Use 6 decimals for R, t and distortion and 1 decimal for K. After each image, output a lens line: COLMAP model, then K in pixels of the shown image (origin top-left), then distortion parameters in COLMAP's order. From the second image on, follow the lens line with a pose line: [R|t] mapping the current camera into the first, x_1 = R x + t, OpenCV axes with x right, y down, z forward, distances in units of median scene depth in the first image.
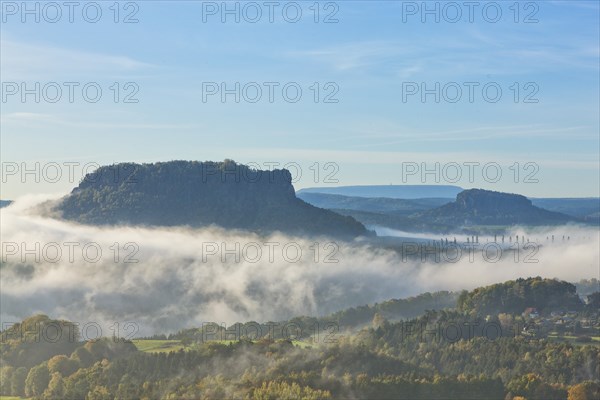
lens RADIAL K [[375.6, 0, 300.0], [0, 375.6, 200.0], [0, 0, 1]] dist [0.002787, 0.000940]
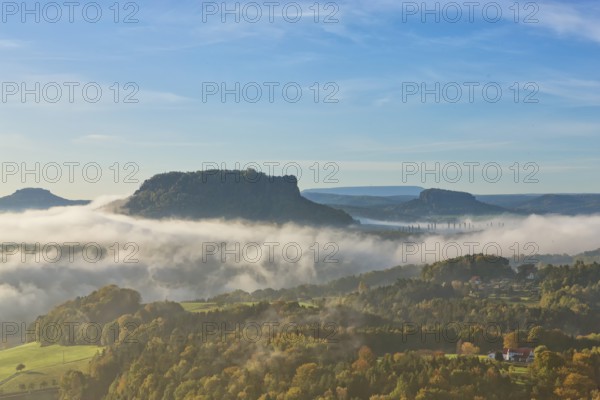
lens RADIAL K [[375.6, 0, 300.0], [0, 375.6, 200.0], [0, 0, 1]] dist [0.002787, 0.000940]
pose [[0.999955, -0.009118, -0.002666, -0.009668], [0.009121, 0.999958, 0.000992, 0.006068], [0.002657, -0.001016, 0.999996, -0.348081]]
